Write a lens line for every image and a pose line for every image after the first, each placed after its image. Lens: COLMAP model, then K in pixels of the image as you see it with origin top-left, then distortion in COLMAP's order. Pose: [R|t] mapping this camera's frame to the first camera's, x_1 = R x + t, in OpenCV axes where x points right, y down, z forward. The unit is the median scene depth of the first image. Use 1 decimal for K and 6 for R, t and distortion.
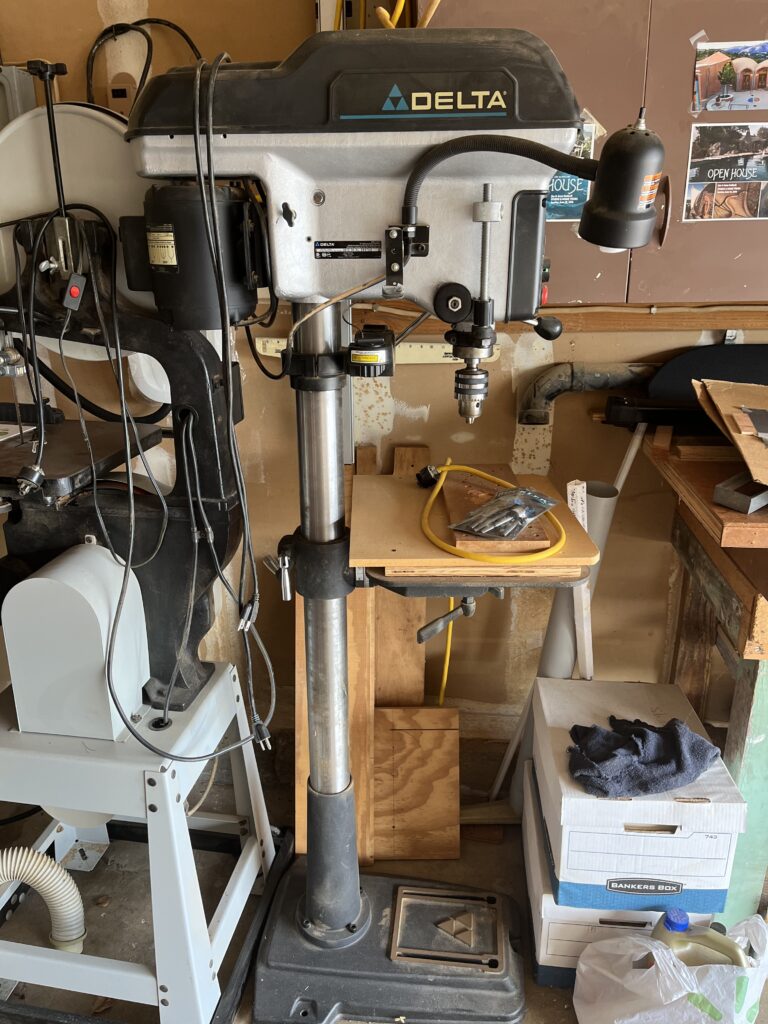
lens RADIAL K [[774.4, 0, 381.5], [0, 774.4, 512.8], [0, 0, 1]] dist [0.034651, -0.066796]
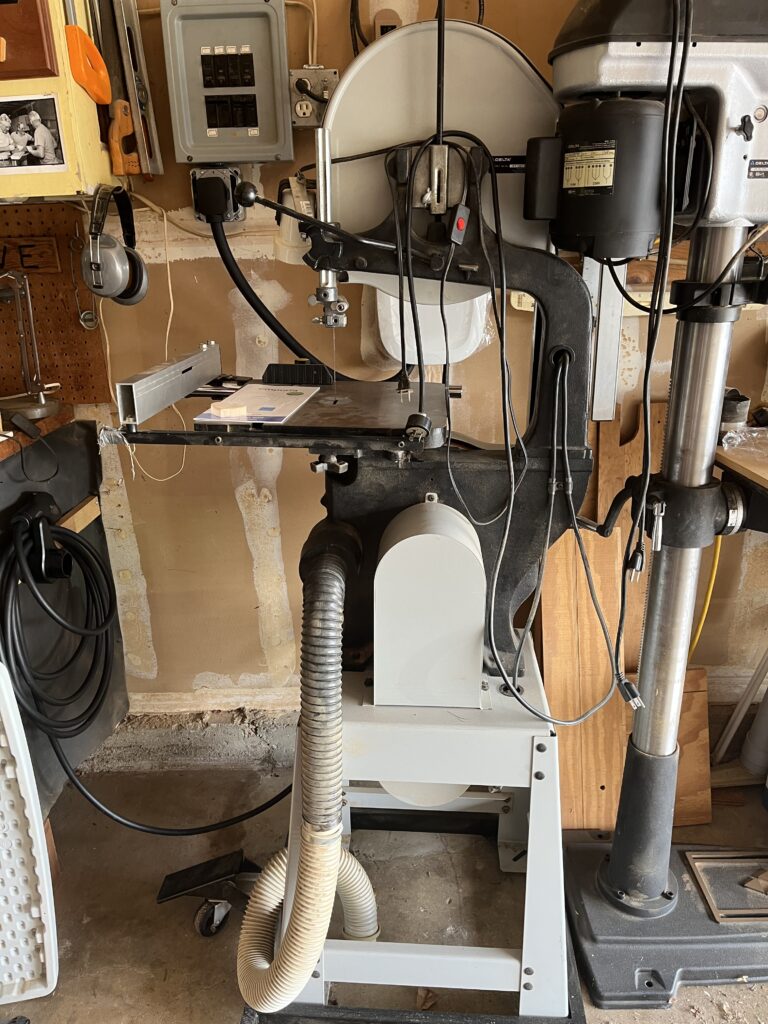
lens RADIAL K [[774.4, 0, 346.8], [0, 774.4, 520.1], [0, 0, 1]] dist [0.034651, -0.066796]
pose [[0.996397, -0.044707, 0.072078, -0.510083], [0.044641, 0.999000, 0.002523, 0.050807], [-0.072119, 0.000703, 0.997396, 0.069256]]
